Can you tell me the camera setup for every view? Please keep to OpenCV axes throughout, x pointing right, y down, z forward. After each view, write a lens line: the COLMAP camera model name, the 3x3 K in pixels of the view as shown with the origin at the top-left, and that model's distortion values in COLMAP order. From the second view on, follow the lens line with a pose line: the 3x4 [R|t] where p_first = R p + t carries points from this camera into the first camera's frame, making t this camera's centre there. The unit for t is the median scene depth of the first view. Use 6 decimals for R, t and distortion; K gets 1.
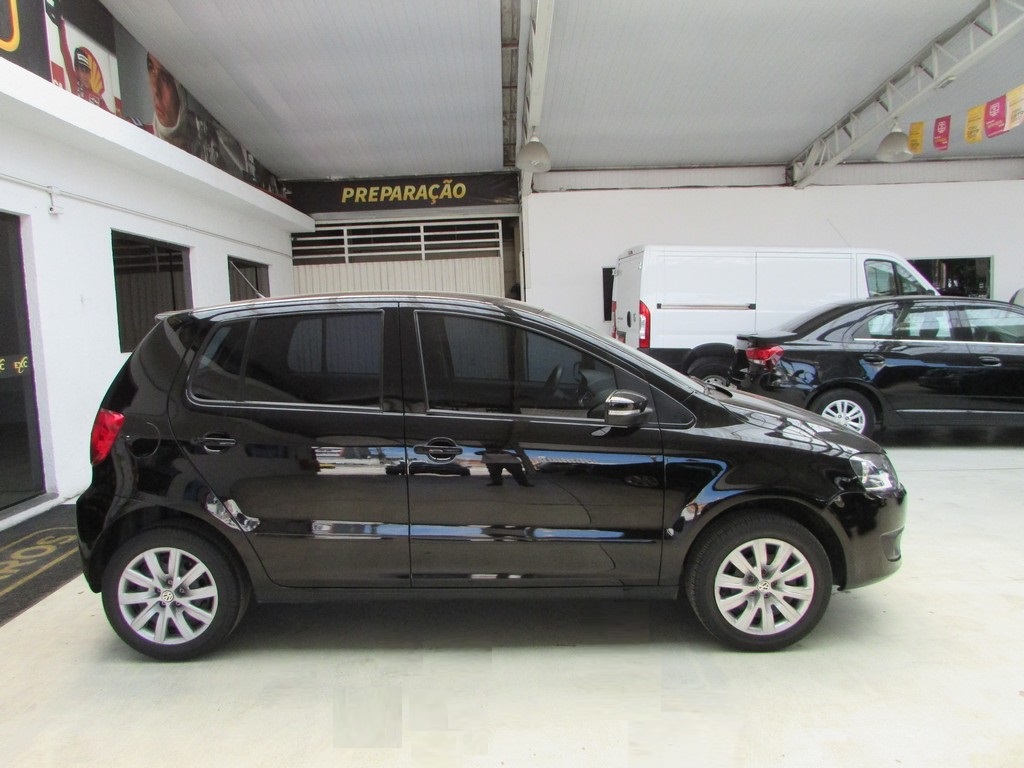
lens RADIAL K [[729.2, 0, 511.2], [0, 729.2, 384.4], [0, 0, 1]] dist [-0.022040, 0.002777]
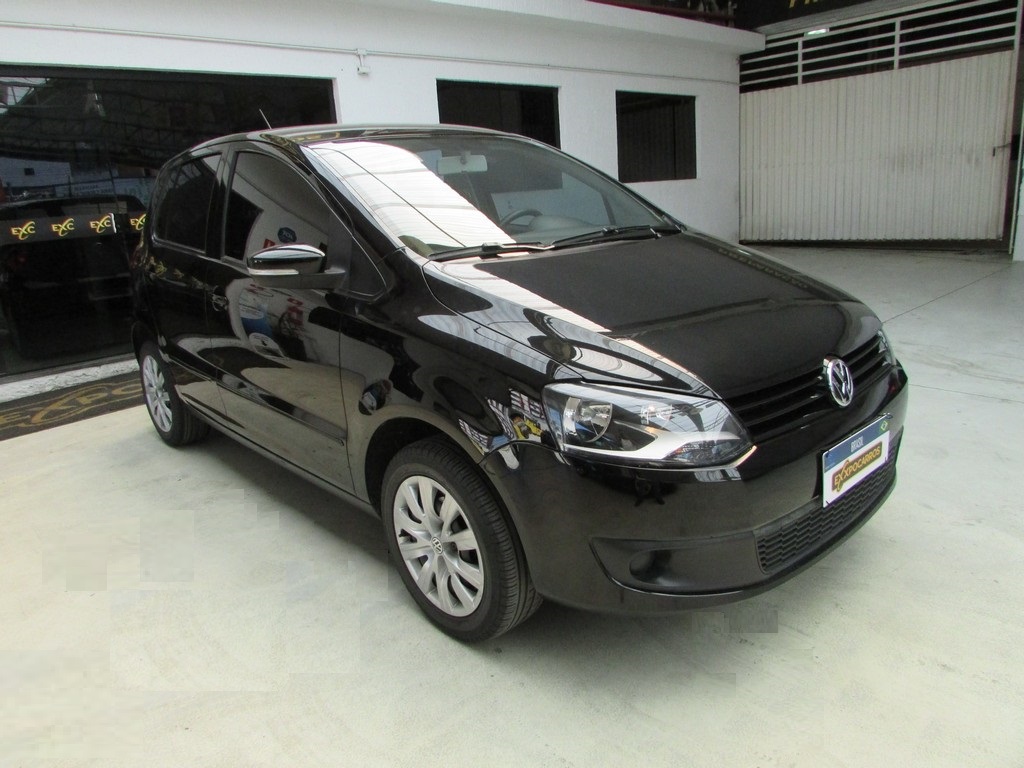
lens RADIAL K [[729.2, 0, 512.5], [0, 729.2, 384.7], [0, 0, 1]] dist [-0.022040, 0.002777]
pose [[0.670507, 0.180794, -0.719537, 0.223881], [-0.024944, 0.974799, 0.221688, -0.005461], [0.741484, -0.130695, 0.658119, 0.163055]]
